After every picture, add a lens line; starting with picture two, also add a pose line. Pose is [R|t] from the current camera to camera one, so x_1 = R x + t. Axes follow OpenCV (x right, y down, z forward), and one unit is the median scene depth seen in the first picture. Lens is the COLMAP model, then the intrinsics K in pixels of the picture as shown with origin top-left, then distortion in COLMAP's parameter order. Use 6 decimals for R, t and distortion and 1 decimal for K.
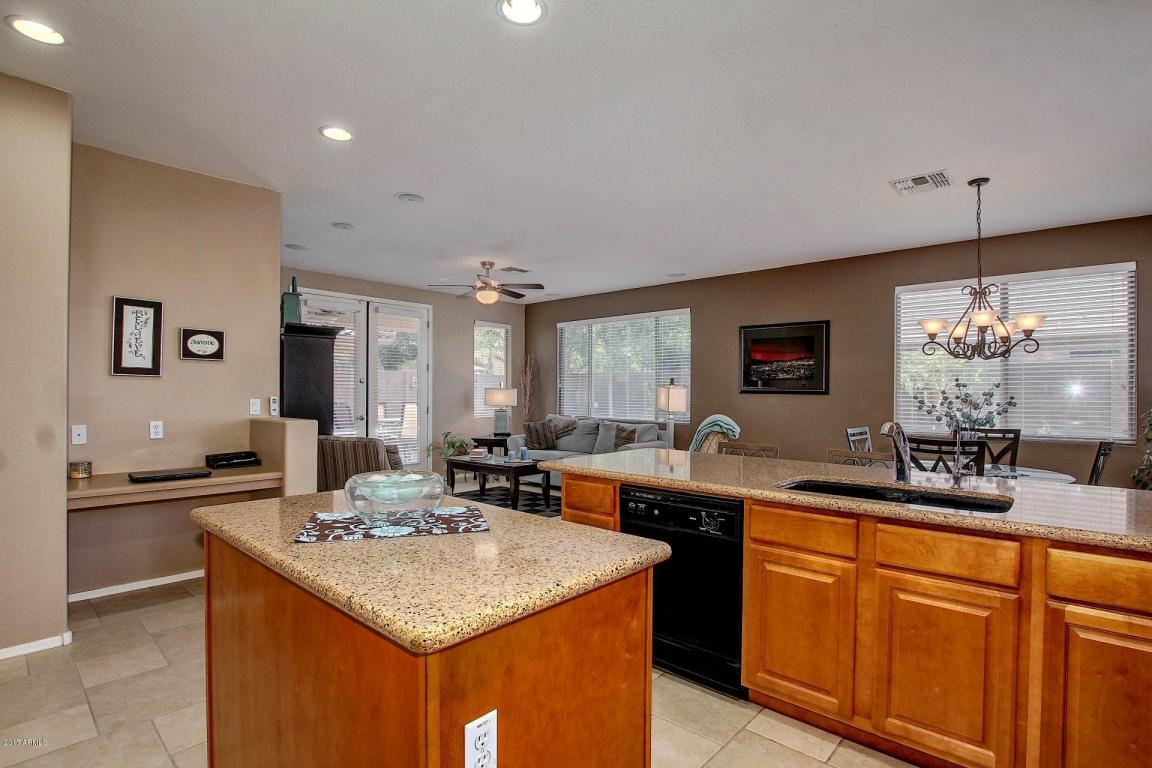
lens RADIAL K [[562.6, 0, 581.2], [0, 562.6, 391.7], [0, 0, 1]] dist [-0.017974, -0.000268]
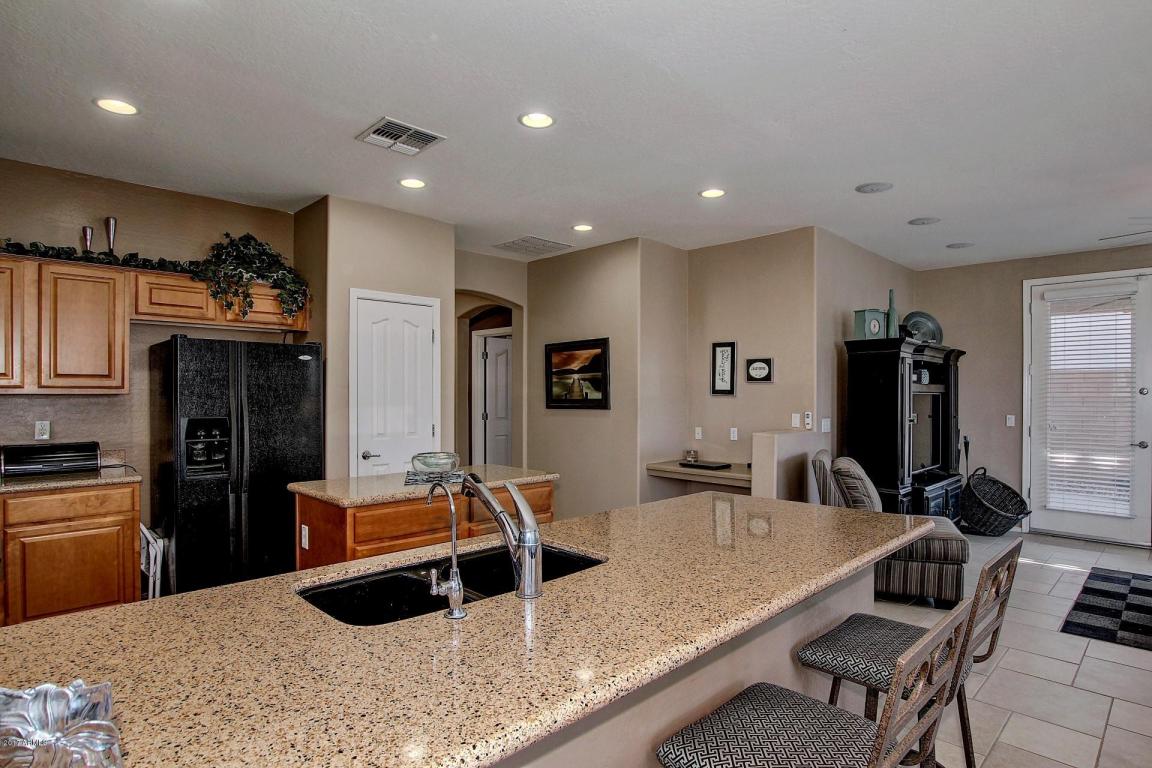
lens RADIAL K [[607.2, 0, 582.1], [0, 607.2, 392.1], [0, 0, 1]] dist [-0.028423, 0.000401]
pose [[-0.079701, -0.011253, -0.996755, 0.364745], [-0.001826, 0.999936, -0.011143, -0.008519], [0.996817, 0.000932, -0.079716, 0.349059]]
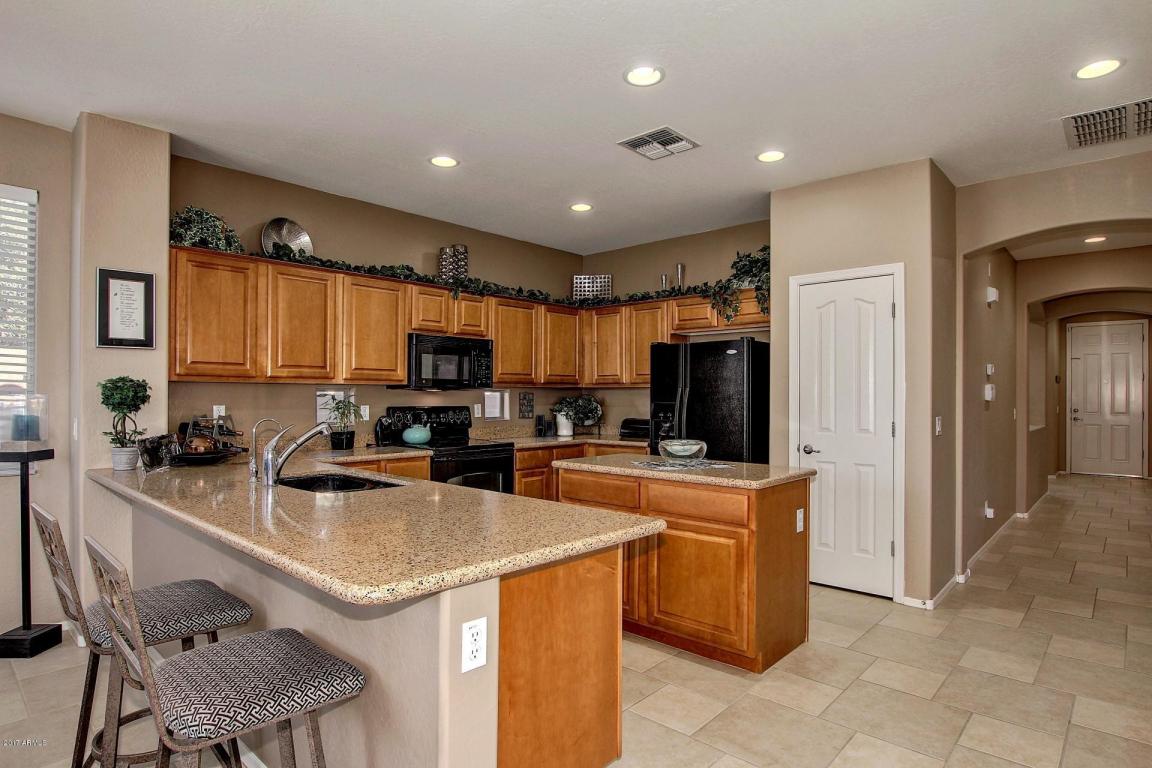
lens RADIAL K [[607.2, 0, 570.5], [0, 607.2, 387.2], [0, 0, 1]] dist [-0.028423, 0.000401]
pose [[-0.999355, -0.008556, 0.034890, -0.003028], [-0.008978, 0.999888, -0.011965, -0.001667], [-0.034784, -0.012271, -0.999320, 0.649948]]
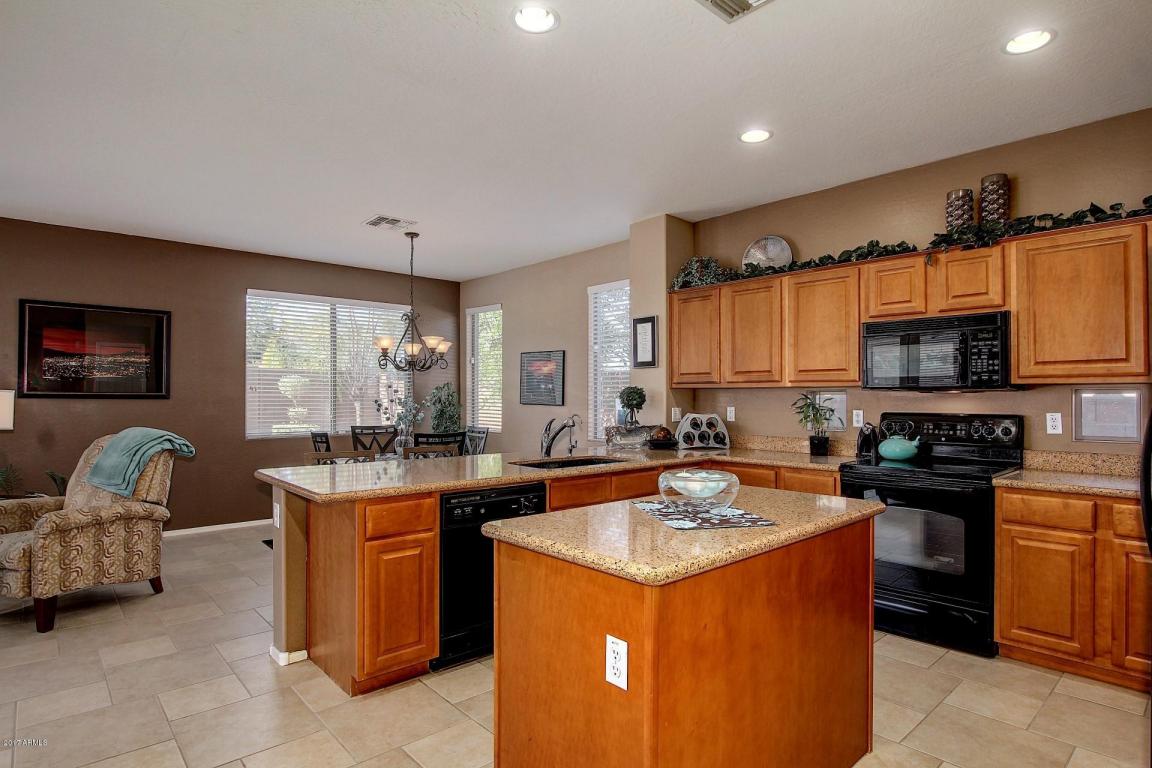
lens RADIAL K [[607.2, 0, 595.4], [0, 607.2, 387.2], [0, 0, 1]] dist [-0.028423, 0.000401]
pose [[0.091820, 0.010678, 0.995718, -0.335882], [-0.001223, 0.999943, -0.010610, -0.003216], [-0.995775, -0.000243, 0.091828, 0.228734]]
